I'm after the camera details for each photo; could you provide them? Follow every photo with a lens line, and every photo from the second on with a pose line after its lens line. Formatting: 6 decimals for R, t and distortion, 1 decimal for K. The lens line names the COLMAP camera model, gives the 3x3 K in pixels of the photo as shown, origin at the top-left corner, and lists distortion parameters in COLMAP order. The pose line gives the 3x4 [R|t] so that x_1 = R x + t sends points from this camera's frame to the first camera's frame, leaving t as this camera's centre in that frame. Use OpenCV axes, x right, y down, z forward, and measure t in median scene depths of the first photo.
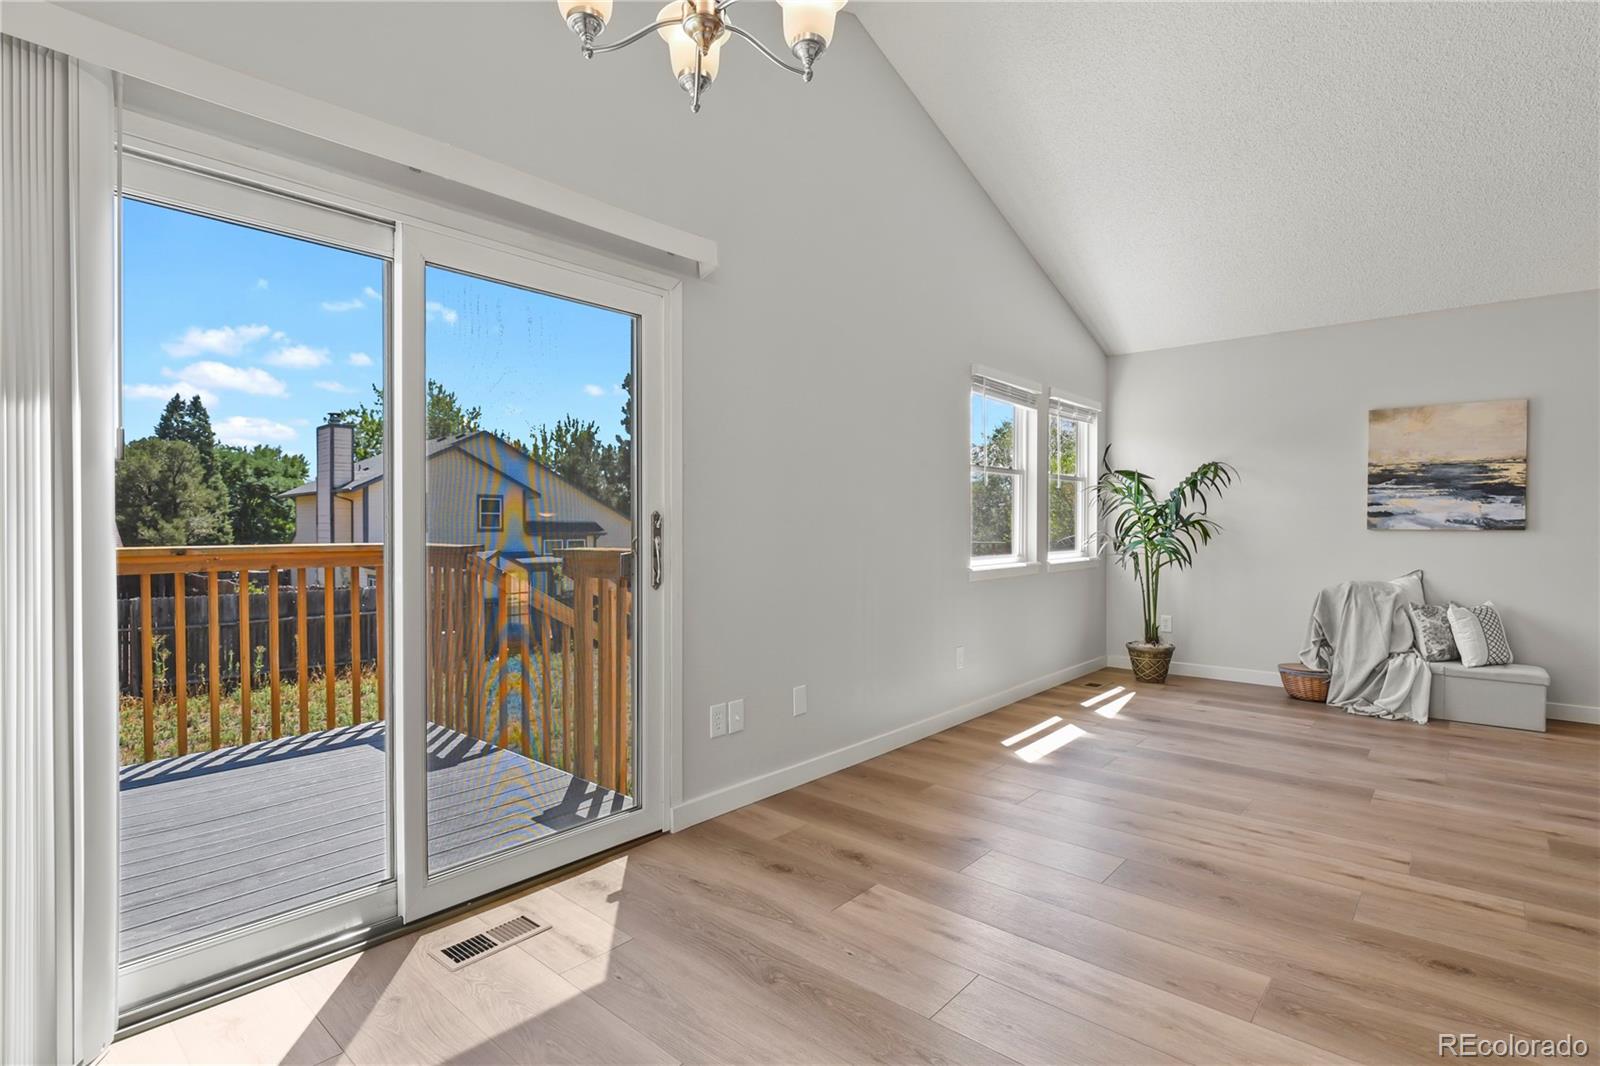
lens RADIAL K [[769.8, 0, 813.0], [0, 769.8, 531.8], [0, 0, 1]] dist [-0.007276, -0.005146]
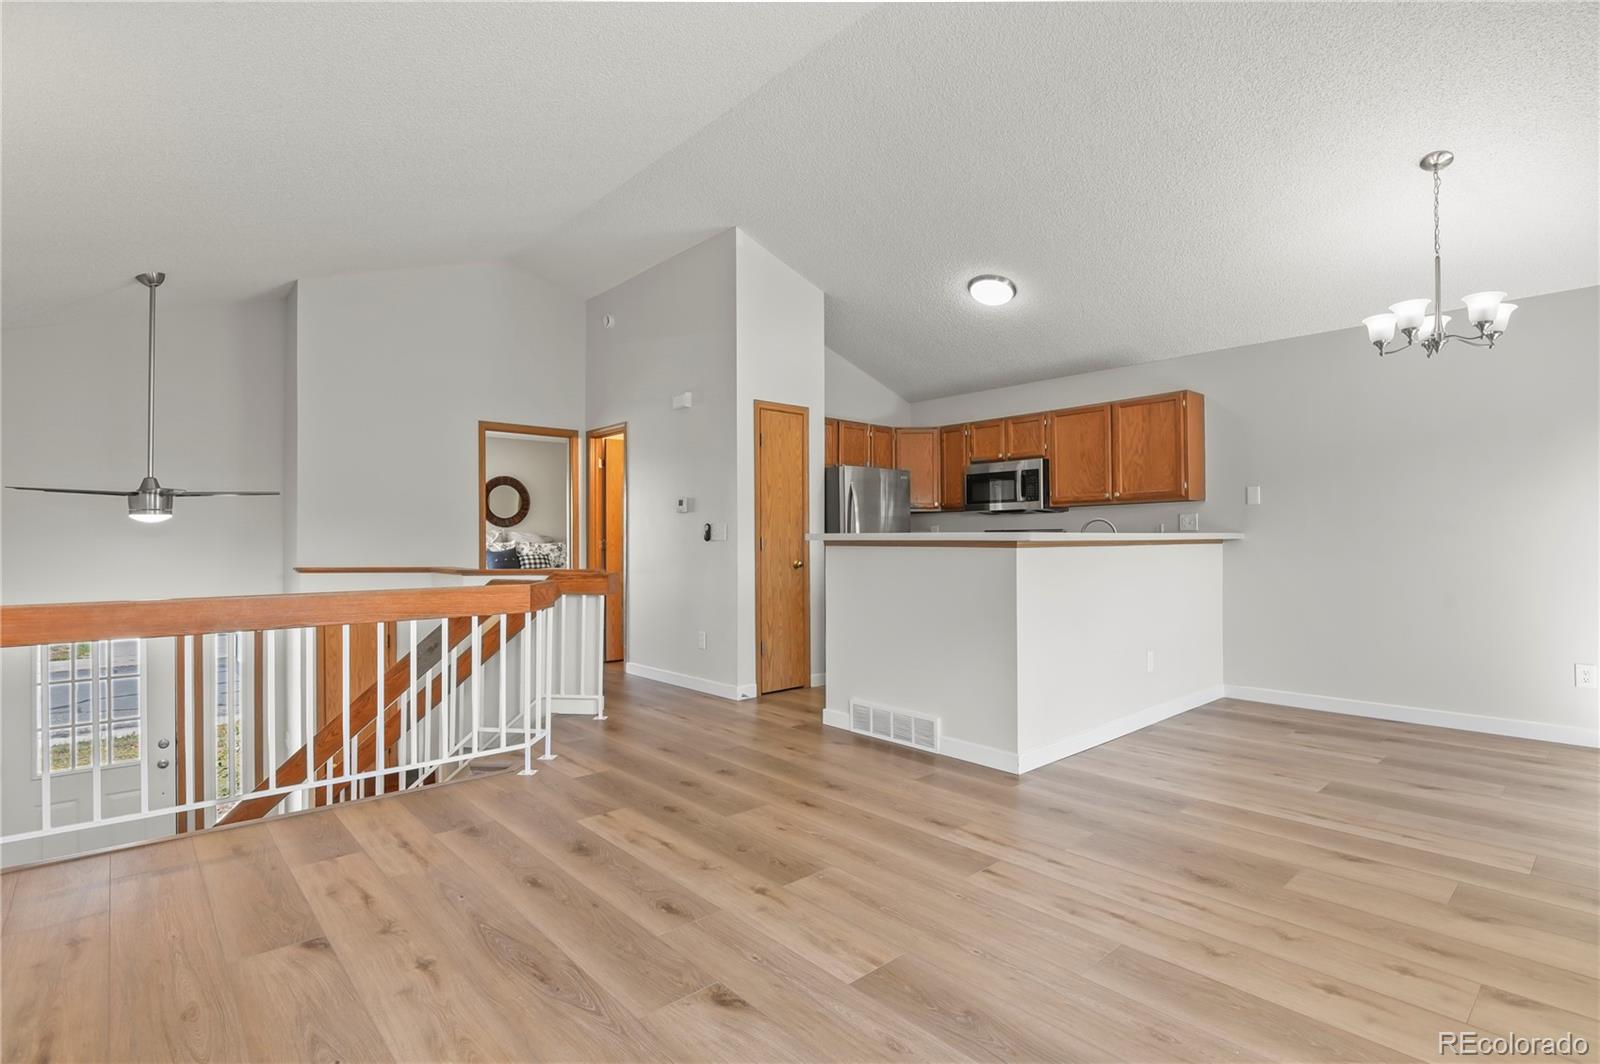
lens RADIAL K [[769.8, 0, 808.7], [0, 769.8, 527.1], [0, 0, 1]] dist [-0.007276, -0.005146]
pose [[-0.993178, 0.006242, 0.116440, 0.489757], [0.005370, 0.999955, -0.007802, -0.007153], [-0.116483, -0.007123, -0.993167, 1.122009]]
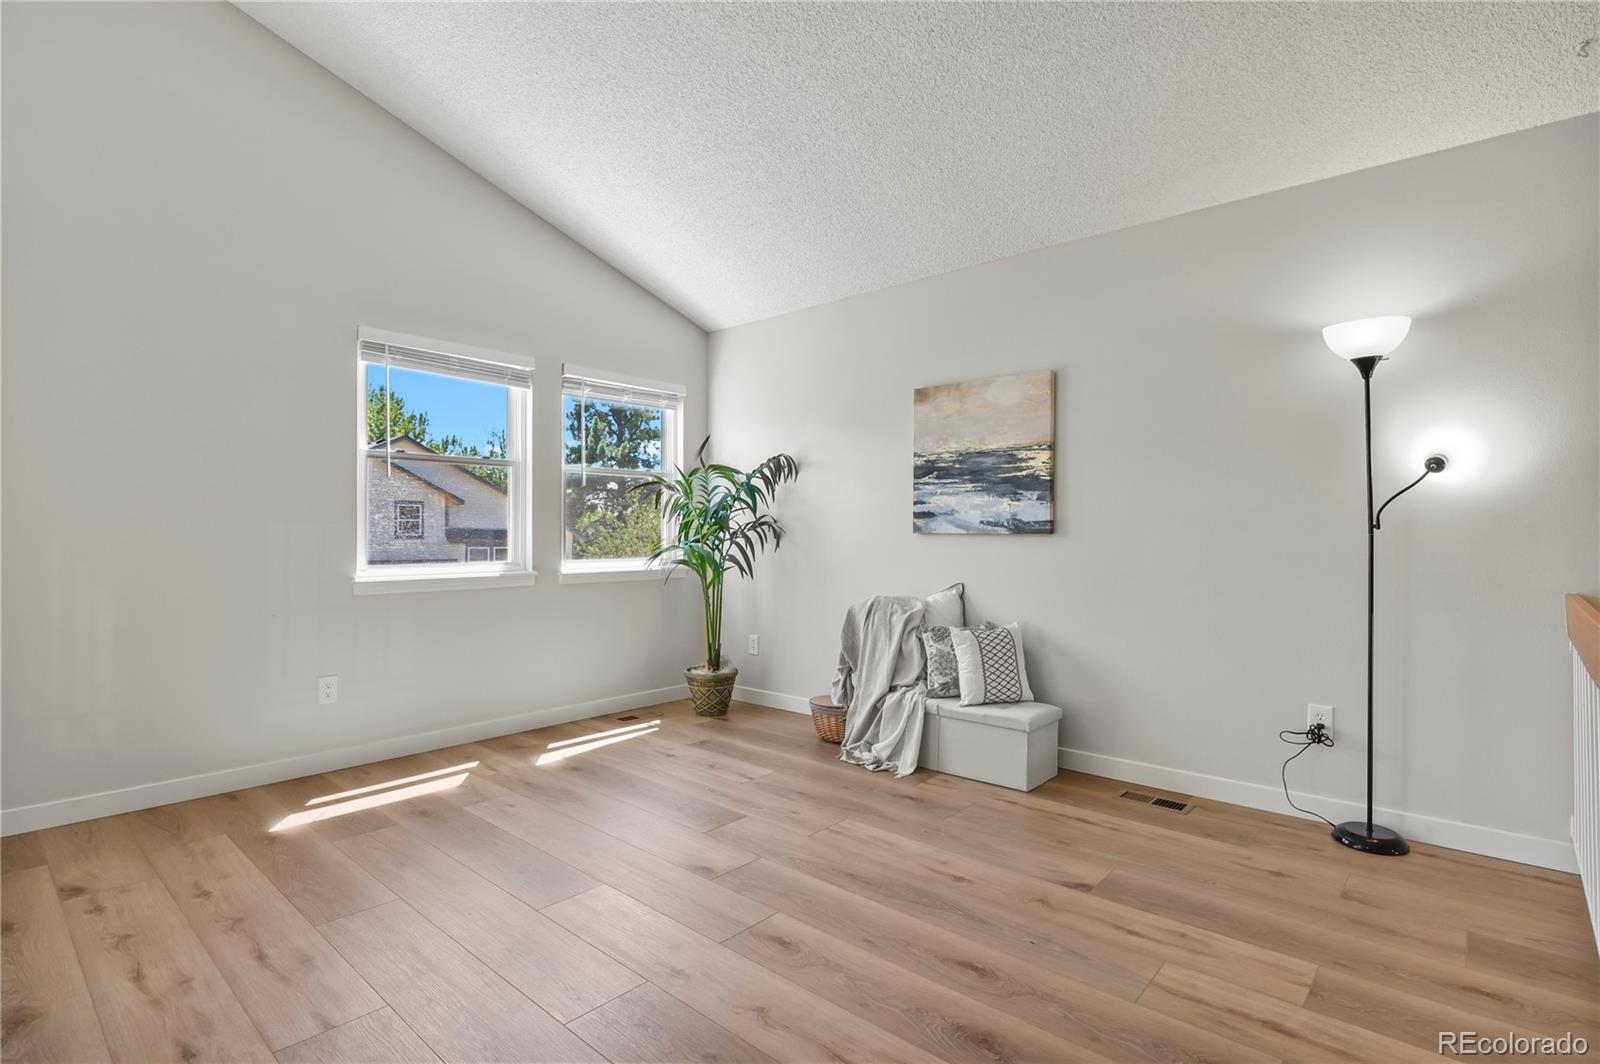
lens RADIAL K [[769.8, 0, 811.1], [0, 769.8, 529.9], [0, 0, 1]] dist [-0.007276, -0.005146]
pose [[0.999992, 0.003464, -0.002139, 0.657626], [-0.003495, 0.999887, -0.014612, 0.006144], [0.002088, 0.014620, 0.999891, 0.183924]]
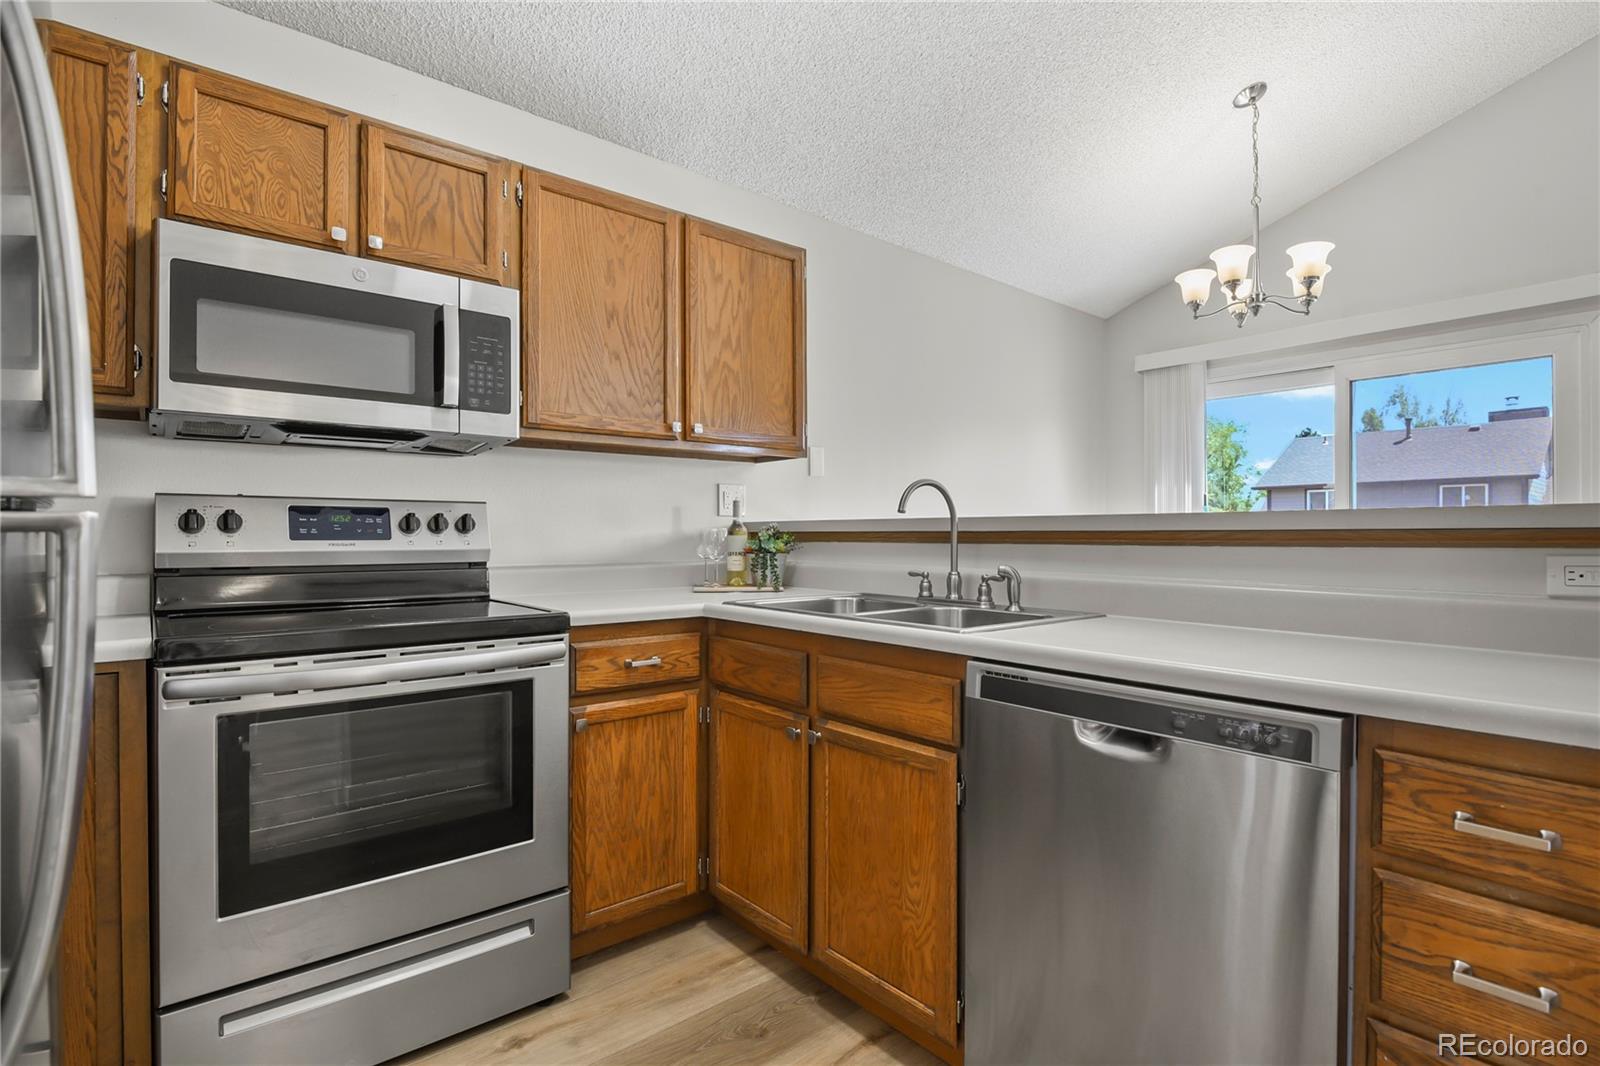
lens RADIAL K [[769.8, 0, 808.5], [0, 769.8, 533.2], [0, 0, 1]] dist [-0.007276, -0.005146]
pose [[-0.143654, -0.005172, -0.989614, 0.660644], [-0.009039, 0.999951, -0.003914, 0.007960], [0.989587, 0.008383, -0.143694, 0.009105]]
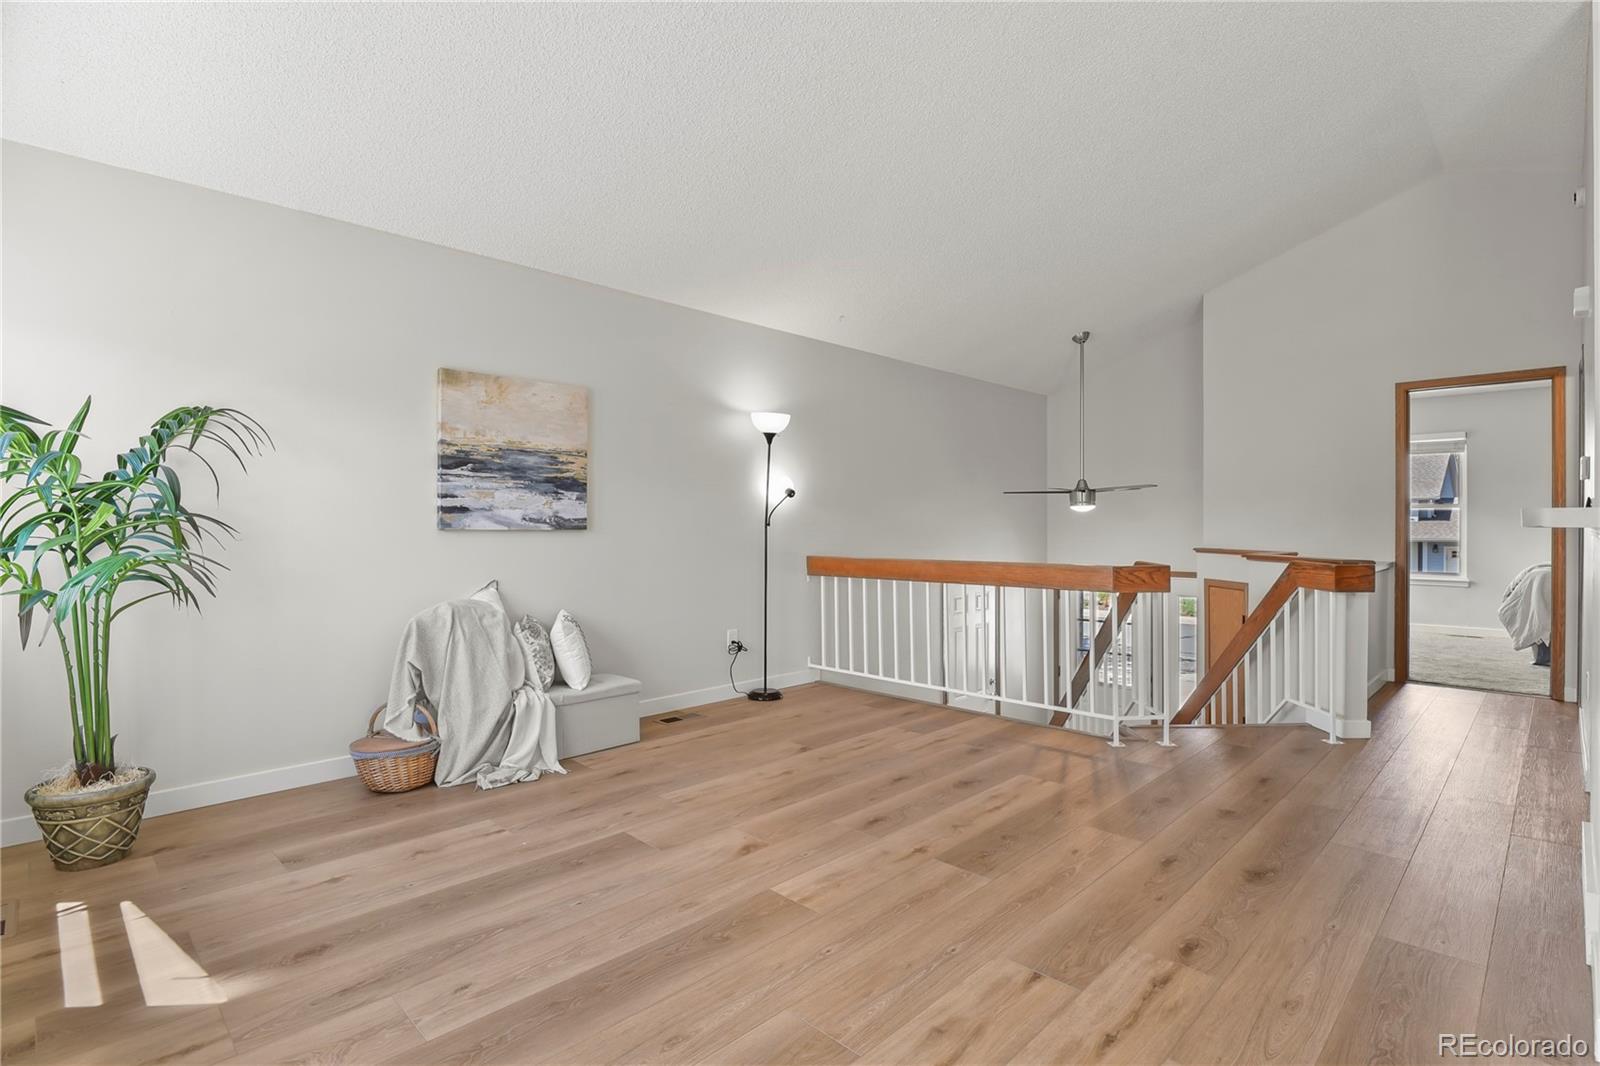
lens RADIAL K [[769.8, 0, 807.4], [0, 769.8, 532.6], [0, 0, 1]] dist [-0.007276, -0.005146]
pose [[0.061812, -0.007670, 0.998058, 0.012580], [0.010872, 0.999916, 0.007011, -0.002152], [-0.998029, 0.010417, 0.061890, 0.645258]]
